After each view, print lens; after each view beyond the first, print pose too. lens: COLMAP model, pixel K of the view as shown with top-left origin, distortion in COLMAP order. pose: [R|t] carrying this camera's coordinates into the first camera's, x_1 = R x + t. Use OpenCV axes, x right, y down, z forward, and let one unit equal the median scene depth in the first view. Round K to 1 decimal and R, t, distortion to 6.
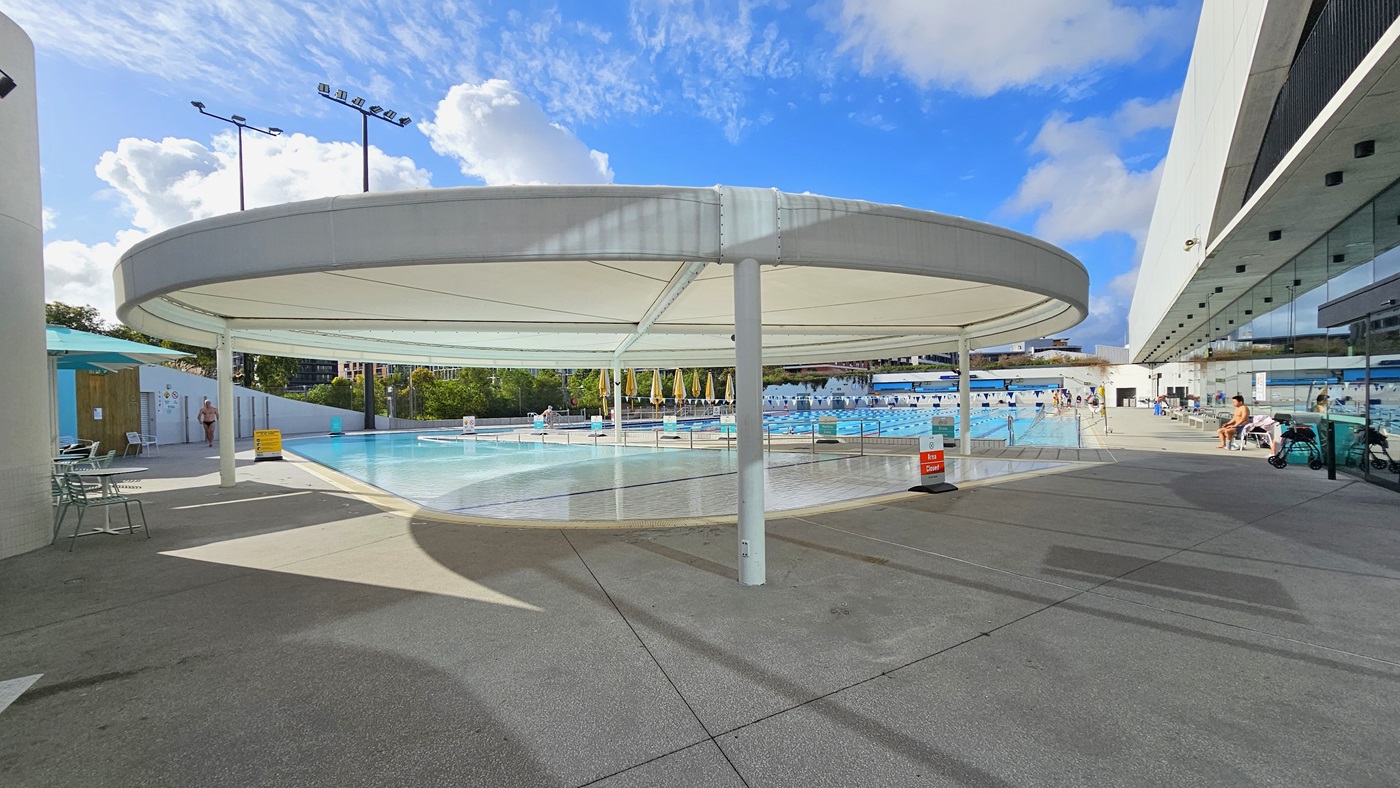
lens RADIAL K [[572.3, 0, 698.9], [0, 572.3, 409.3], [0, 0, 1]] dist [-0.000037, -0.000046]
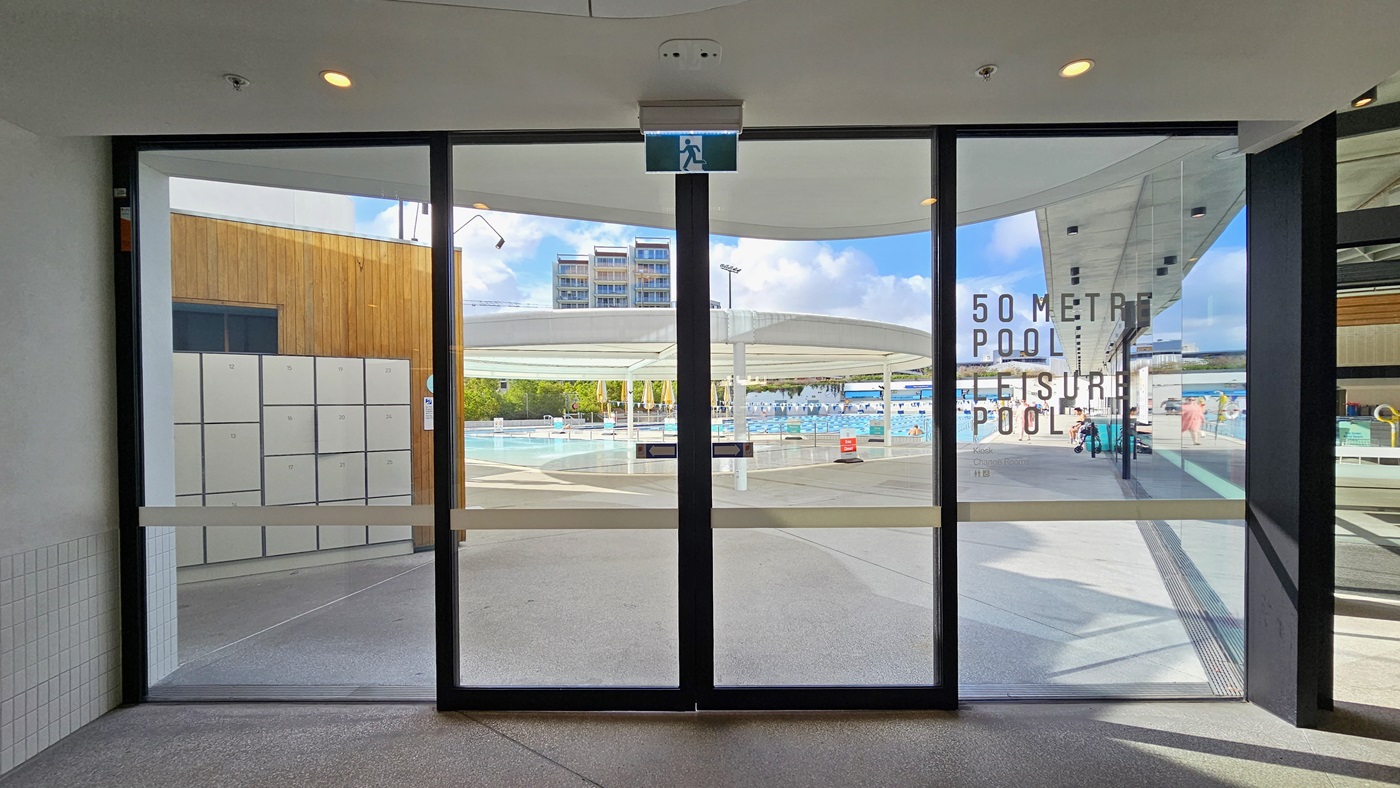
lens RADIAL K [[572.3, 0, 698.9], [0, 572.3, 409.3], [0, 0, 1]] dist [-0.000037, -0.000046]
pose [[0.999375, 0.006963, 0.034651, -0.014226], [-0.006611, 0.999926, -0.010252, 0.001971], [-0.034720, 0.010017, 0.999347, -0.117041]]
